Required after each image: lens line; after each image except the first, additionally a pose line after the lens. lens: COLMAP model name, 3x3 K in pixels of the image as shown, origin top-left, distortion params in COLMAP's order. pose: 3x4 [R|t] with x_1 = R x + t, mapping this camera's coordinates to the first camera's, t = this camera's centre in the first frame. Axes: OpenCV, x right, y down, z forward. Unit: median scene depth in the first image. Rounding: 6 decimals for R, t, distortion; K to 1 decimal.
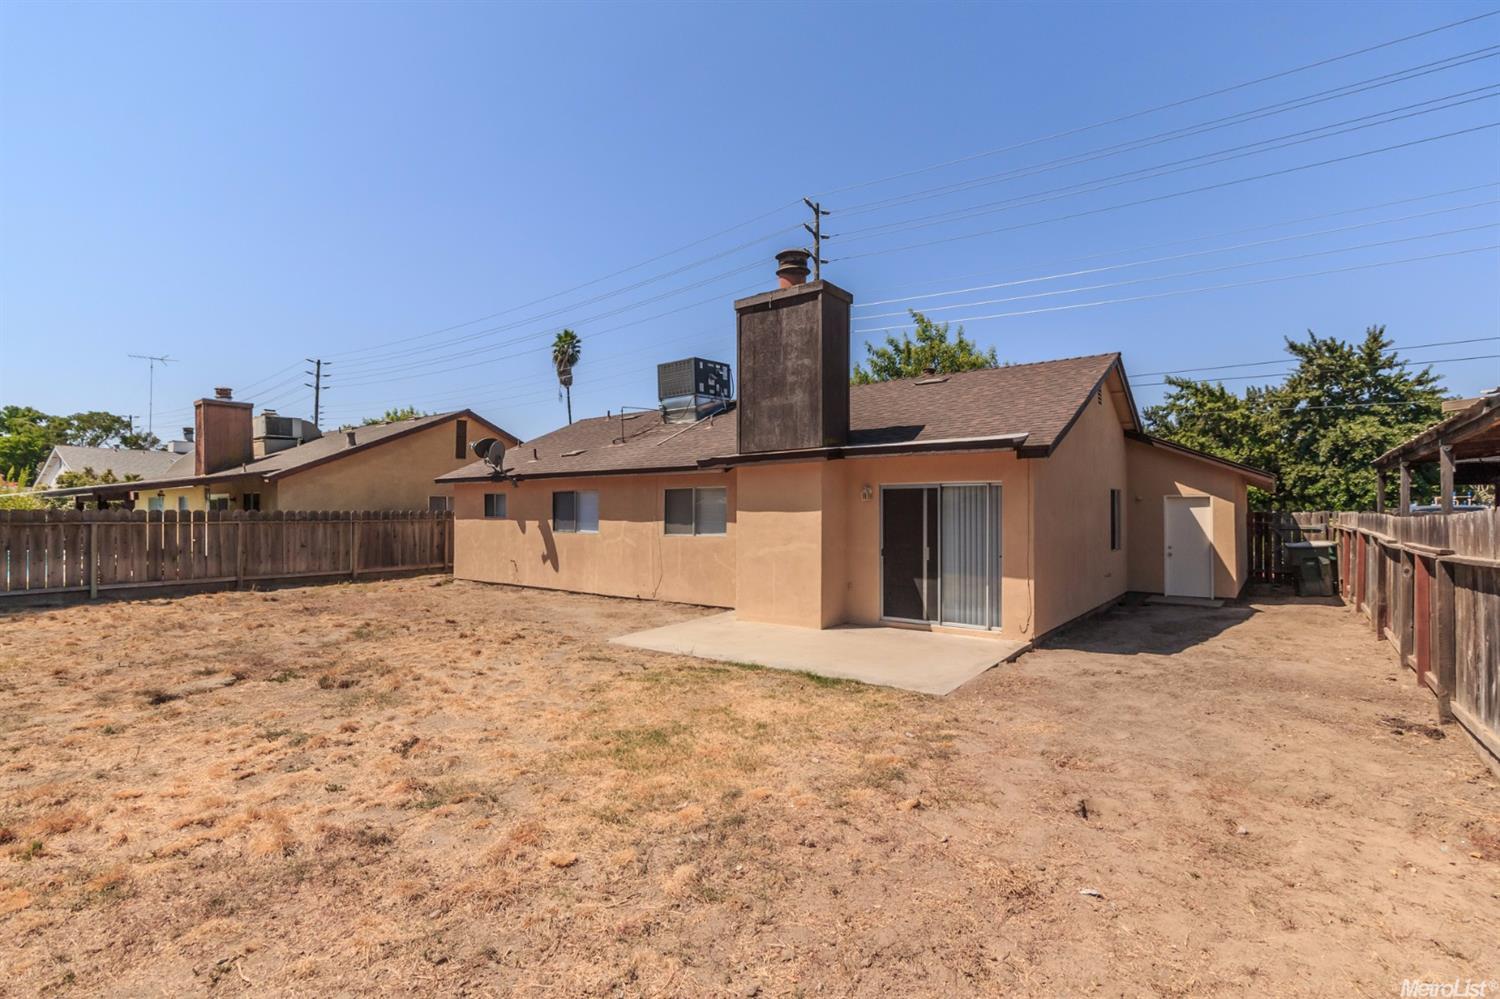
lens RADIAL K [[693.8, 0, 748.6], [0, 693.8, 503.4], [0, 0, 1]] dist [0.000013, 0.000024]
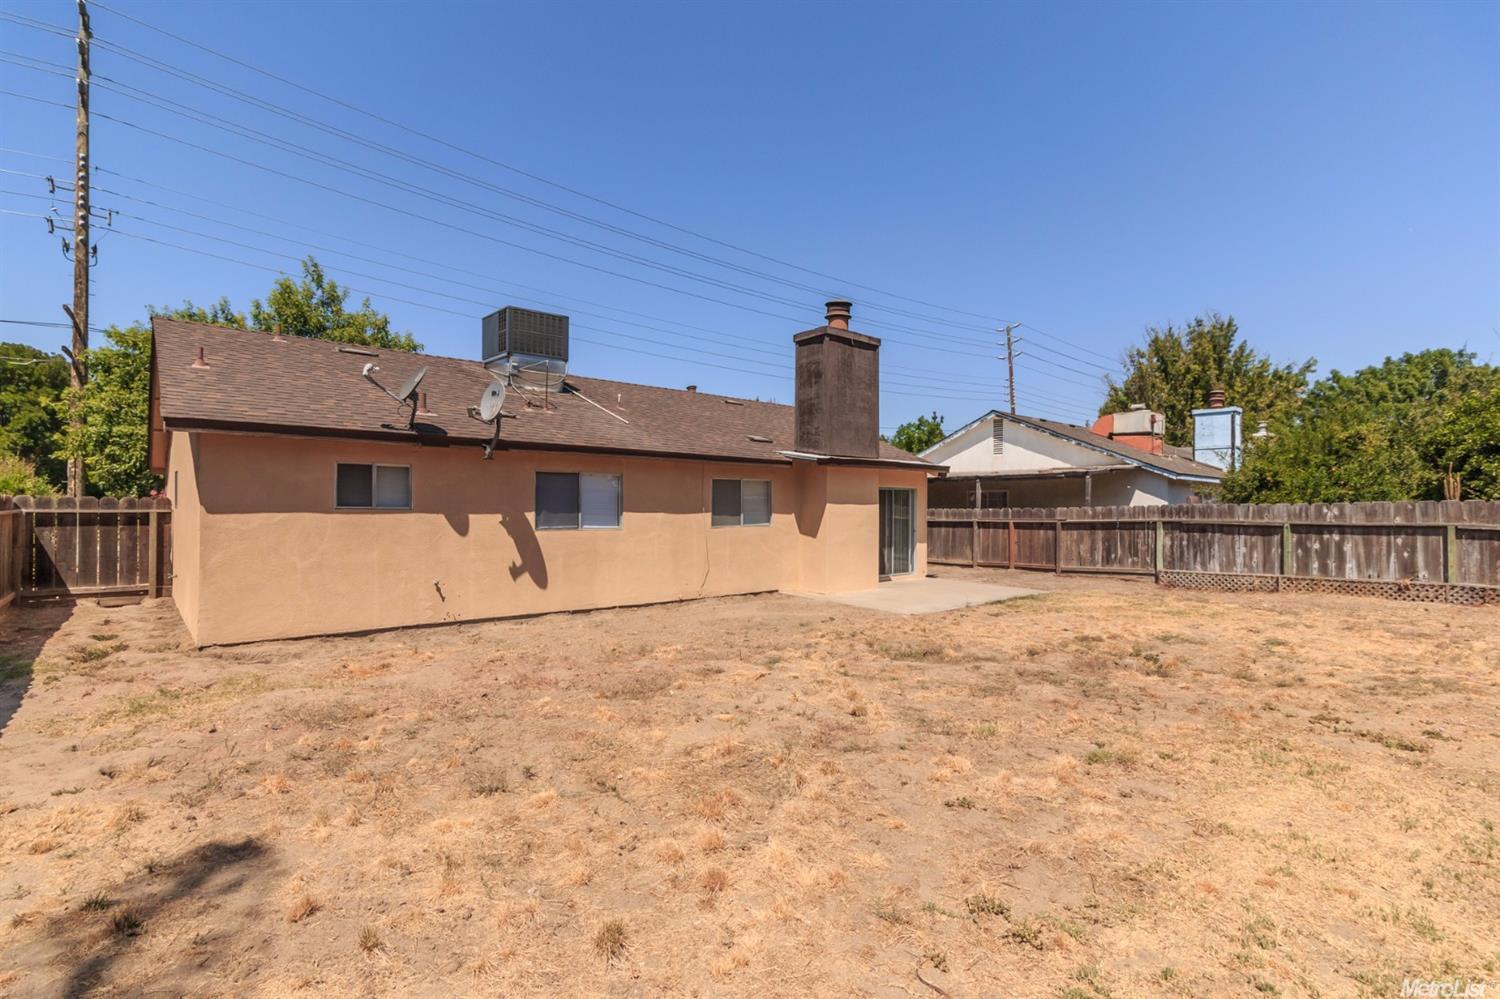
lens RADIAL K [[693.8, 0, 749.5], [0, 693.8, 504.0], [0, 0, 1]] dist [0.000013, 0.000024]
pose [[0.200149, 0.009276, 0.979721, -0.921783], [-0.017124, 0.999836, -0.005968, 0.016353], [-0.979616, -0.015582, 0.200275, 0.676074]]
